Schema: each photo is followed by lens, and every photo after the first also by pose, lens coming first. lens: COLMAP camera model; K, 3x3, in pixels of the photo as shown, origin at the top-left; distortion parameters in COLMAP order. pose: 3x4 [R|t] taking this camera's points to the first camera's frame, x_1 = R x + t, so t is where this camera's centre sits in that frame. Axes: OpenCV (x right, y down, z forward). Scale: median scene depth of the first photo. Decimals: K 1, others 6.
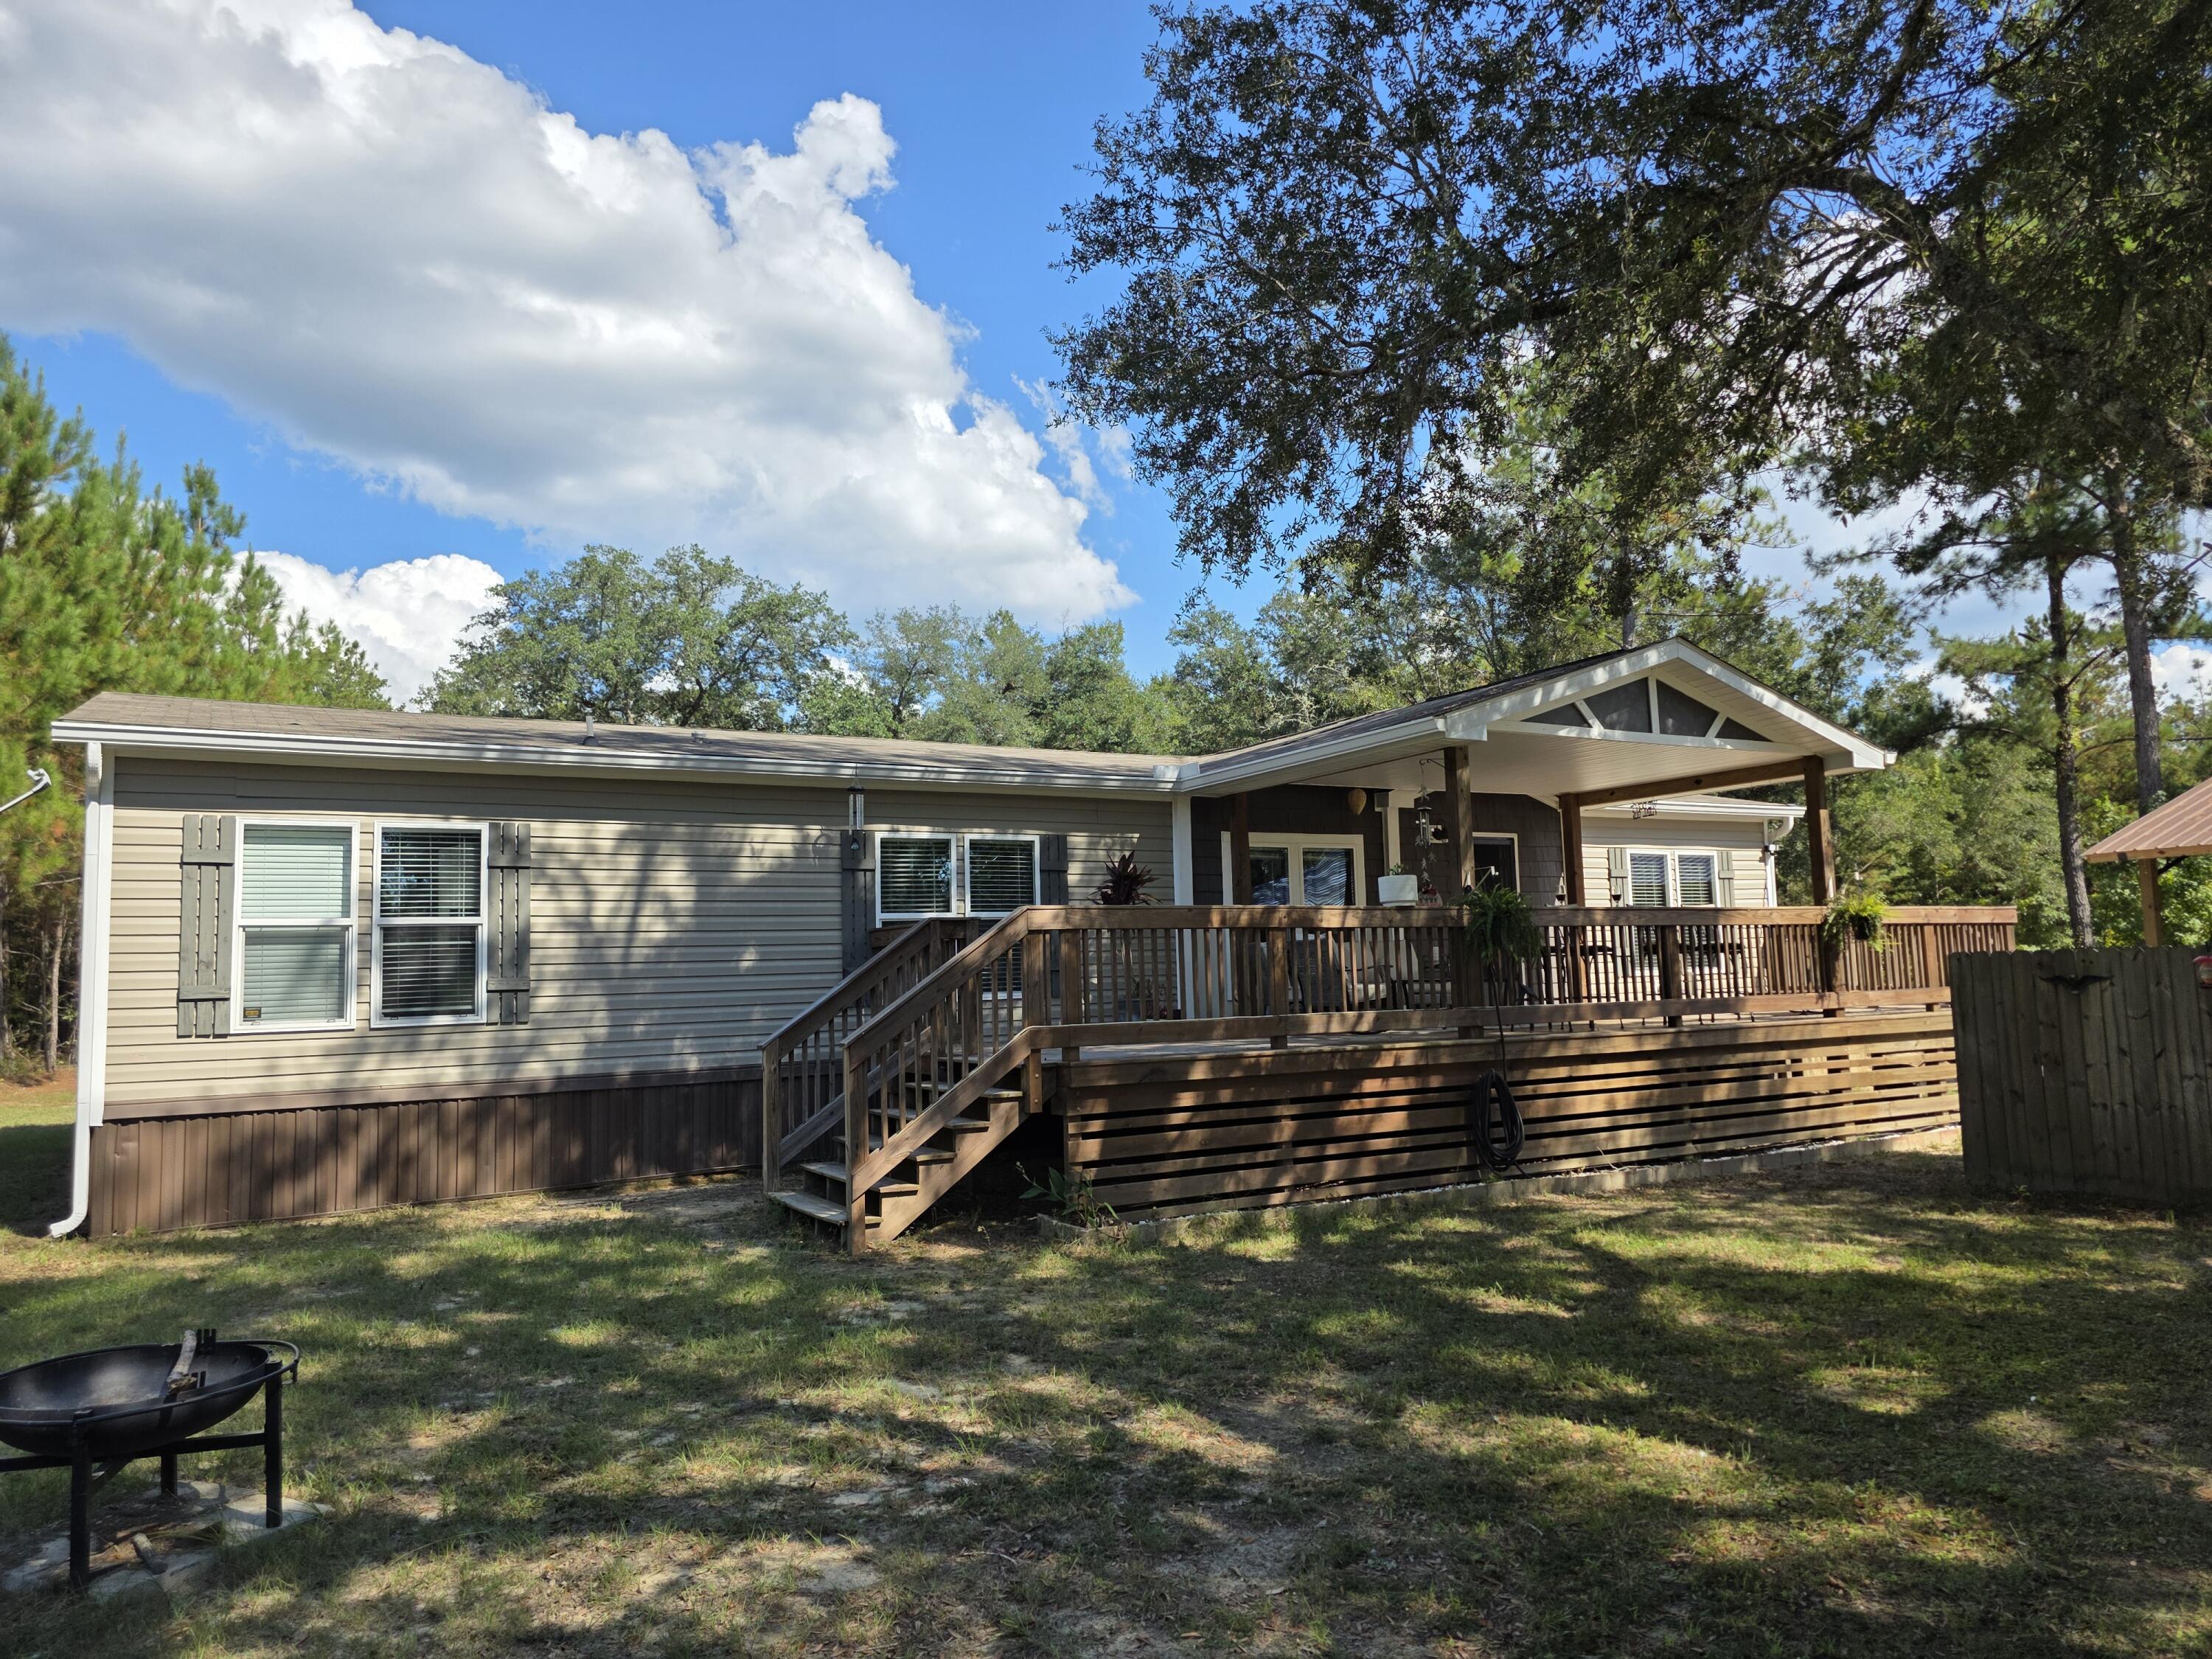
lens RADIAL K [[1499.0, 0, 1106.0], [0, 1499.0, 829.5], [0, 0, 1]] dist [0.002203, -0.000095]
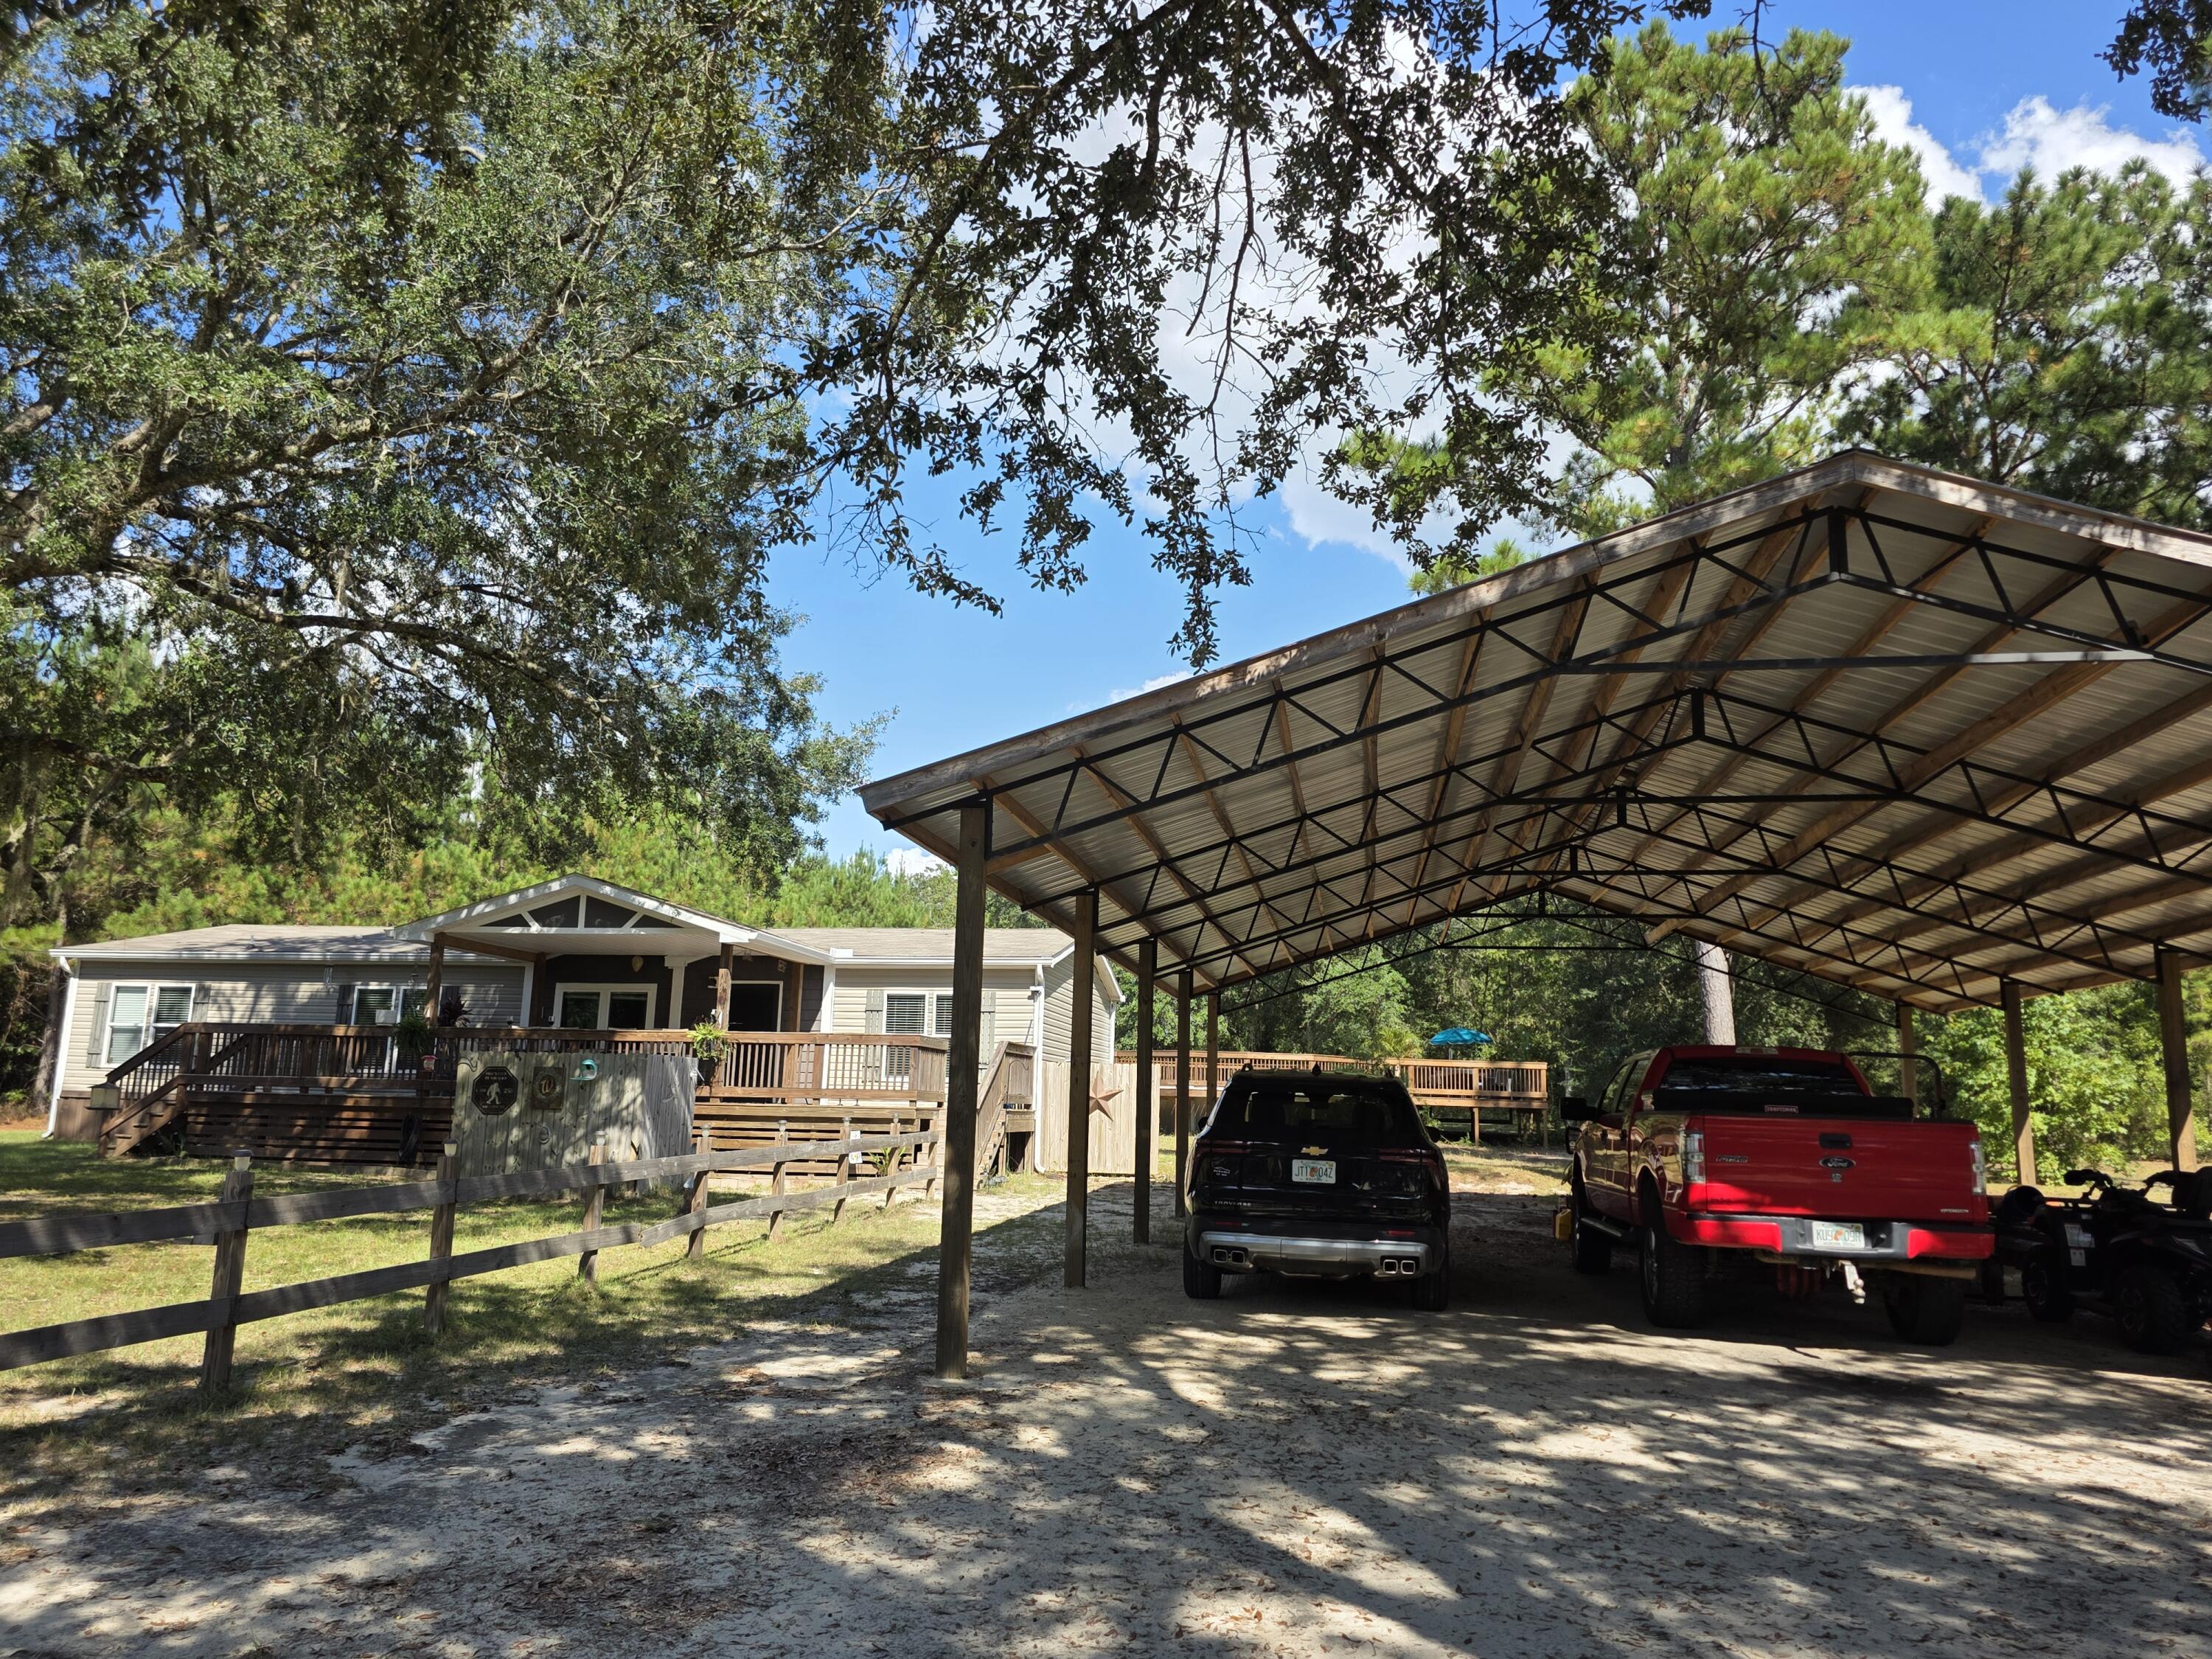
lens RADIAL K [[1499.0, 0, 1106.0], [0, 1499.0, 829.5], [0, 0, 1]] dist [0.002203, -0.000095]
pose [[0.785437, -0.064268, -0.615596, 2.226845], [0.014858, 0.996266, -0.085052, -0.024593], [0.618764, 0.057657, 0.783458, 0.026643]]
